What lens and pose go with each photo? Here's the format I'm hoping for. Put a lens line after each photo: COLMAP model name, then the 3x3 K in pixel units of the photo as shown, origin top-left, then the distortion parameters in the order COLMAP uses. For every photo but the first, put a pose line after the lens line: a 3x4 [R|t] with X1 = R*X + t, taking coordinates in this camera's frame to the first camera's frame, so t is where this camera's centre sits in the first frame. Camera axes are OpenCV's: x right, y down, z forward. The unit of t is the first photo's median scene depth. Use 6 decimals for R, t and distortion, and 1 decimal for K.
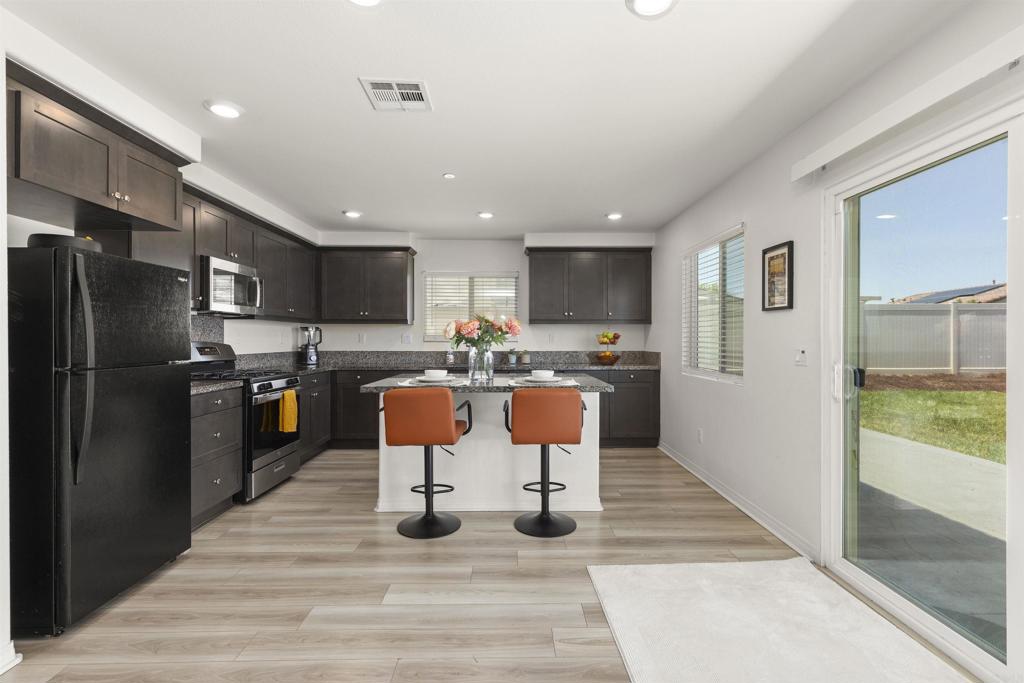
lens RADIAL K [[463.7, 0, 517.2], [0, 463.7, 341.5], [0, 0, 1]] dist [0.000068, 0.000075]
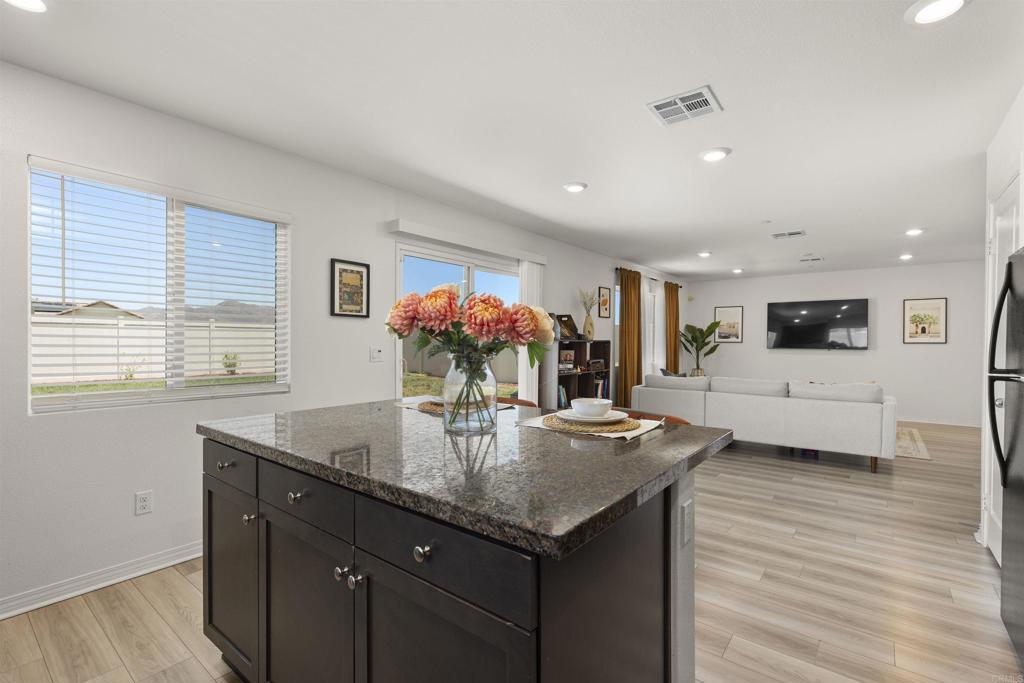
lens RADIAL K [[463.7, 0, 517.1], [0, 463.7, 339.7], [0, 0, 1]] dist [0.000068, 0.000075]
pose [[-0.779635, -0.004825, 0.626215, -0.510335], [0.000477, 0.999965, 0.008298, -0.019663], [-0.626234, 0.006768, -0.779606, 1.678286]]
